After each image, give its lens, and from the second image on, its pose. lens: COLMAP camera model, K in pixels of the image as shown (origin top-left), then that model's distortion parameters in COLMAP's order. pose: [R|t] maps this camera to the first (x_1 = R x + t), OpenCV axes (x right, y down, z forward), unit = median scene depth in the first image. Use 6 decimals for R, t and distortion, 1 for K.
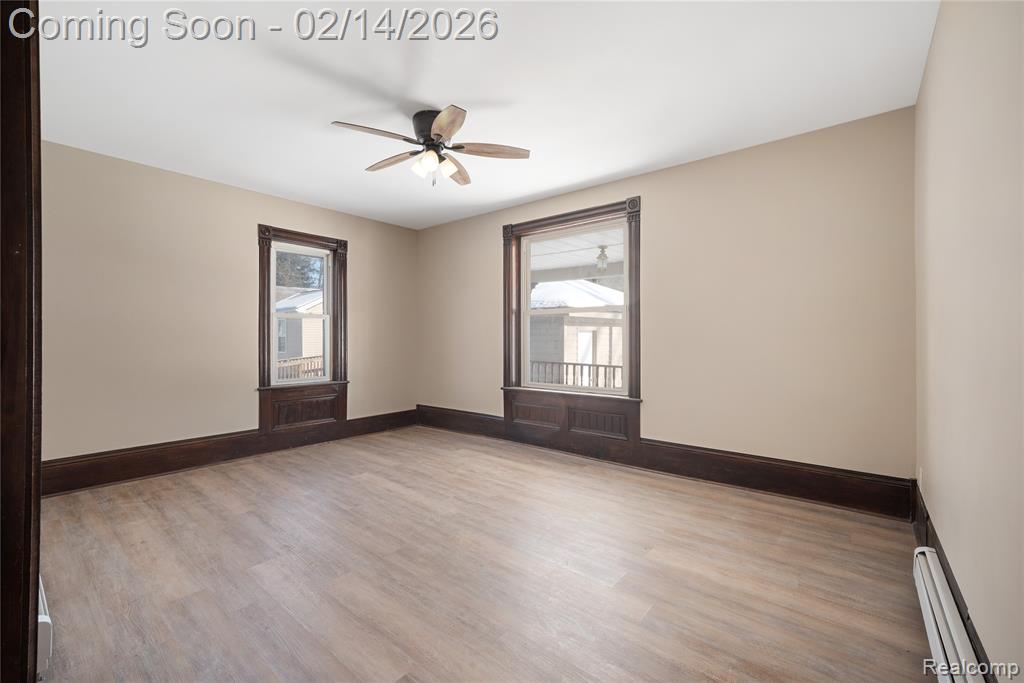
lens RADIAL K [[428.9, 0, 510.6], [0, 428.9, 334.7], [0, 0, 1]] dist [-0.003773, 0.003649]
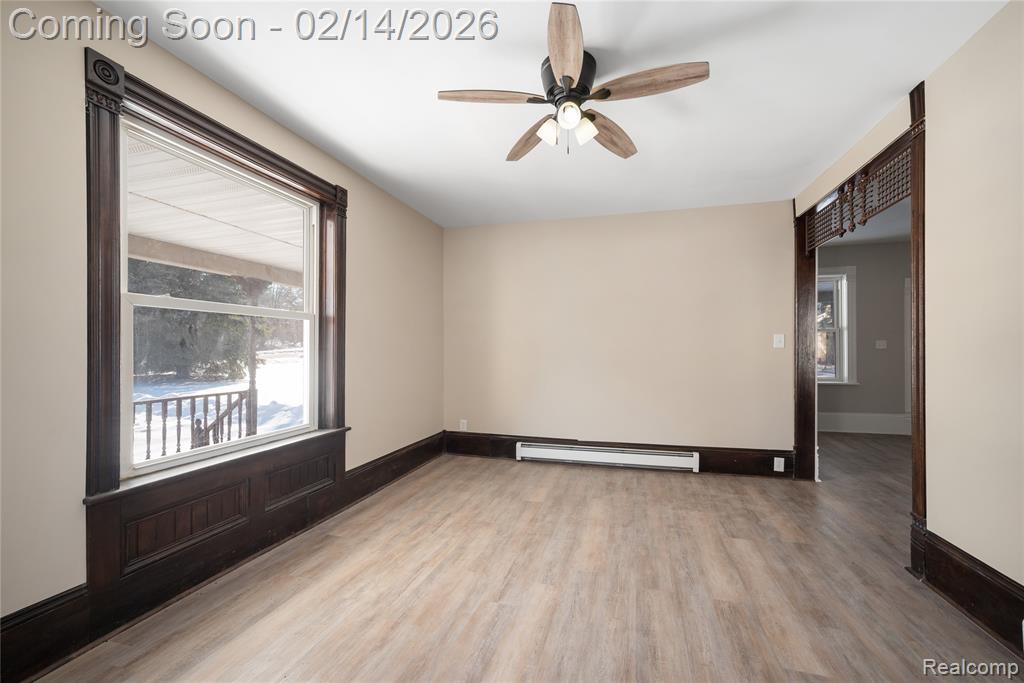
lens RADIAL K [[428.9, 0, 516.4], [0, 428.9, 347.9], [0, 0, 1]] dist [-0.003773, 0.003649]
pose [[-0.413395, 0.014067, 0.910443, -0.716234], [-0.000581, 0.999876, -0.015713, 0.008193], [-0.910552, -0.007025, -0.413336, 1.210713]]
